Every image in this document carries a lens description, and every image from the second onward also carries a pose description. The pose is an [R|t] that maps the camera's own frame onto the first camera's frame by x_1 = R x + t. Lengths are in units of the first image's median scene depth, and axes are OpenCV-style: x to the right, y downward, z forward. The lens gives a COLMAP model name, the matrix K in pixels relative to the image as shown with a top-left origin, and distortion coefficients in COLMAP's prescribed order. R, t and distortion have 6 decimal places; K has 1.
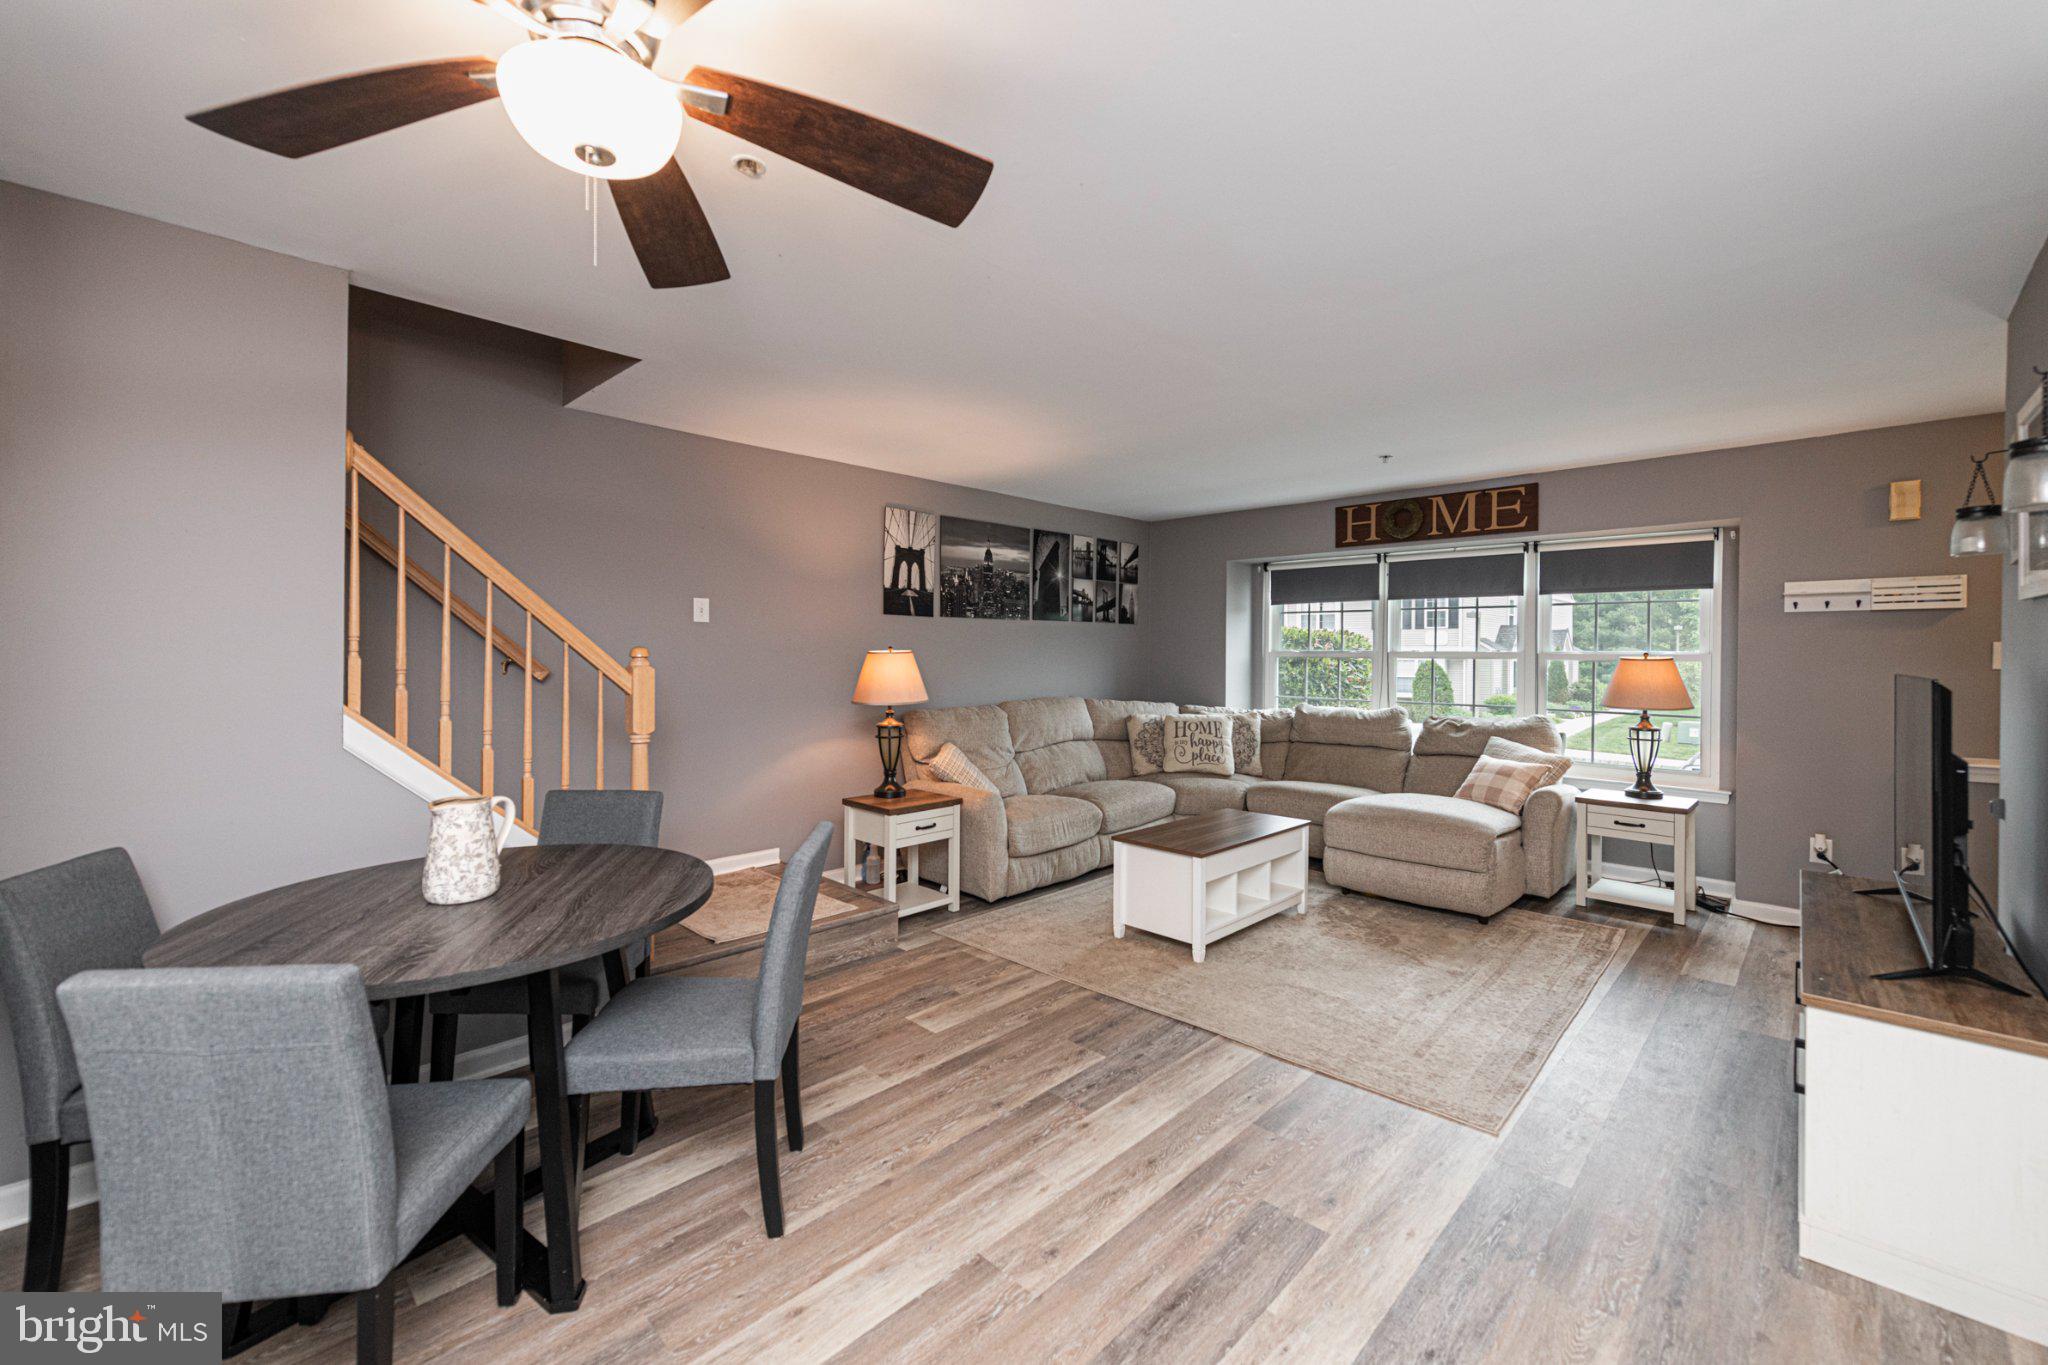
lens RADIAL K [[828.6, 0, 1011.6], [0, 828.6, 657.7], [0, 0, 1]] dist [0.014919, -0.000356]
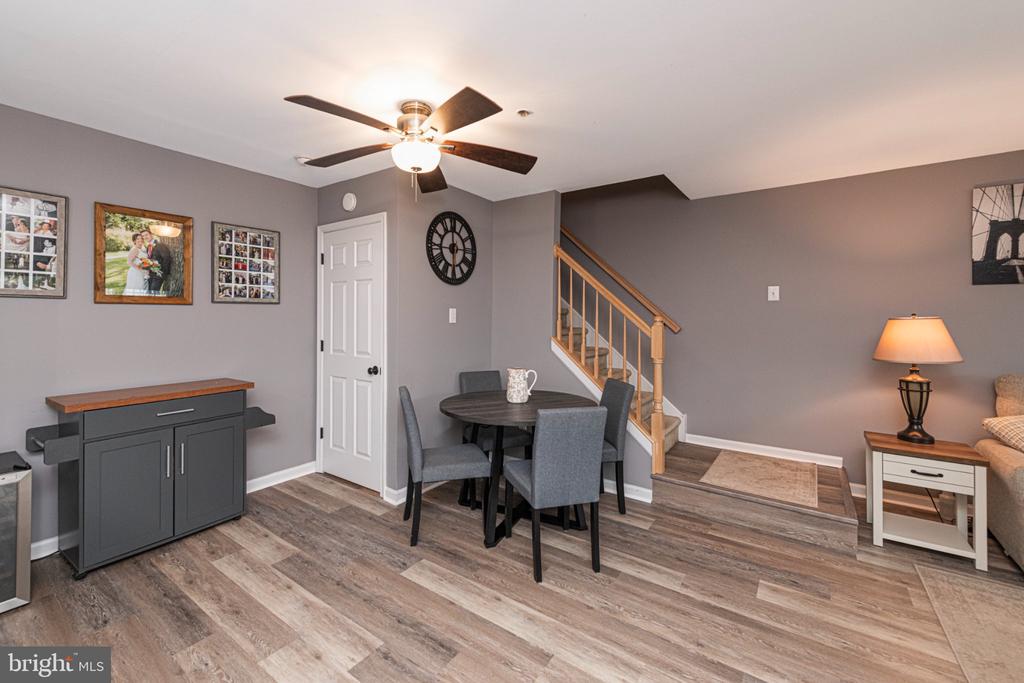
lens RADIAL K [[424.2, 0, 491.3], [0, 424.2, 314.7], [0, 0, 1]] dist [0.012912, -0.004471]
pose [[0.149837, -0.013326, -0.988621, 0.316272], [-0.008419, 0.999856, -0.014753, 0.001815], [0.988675, 0.010534, 0.149703, 0.270297]]
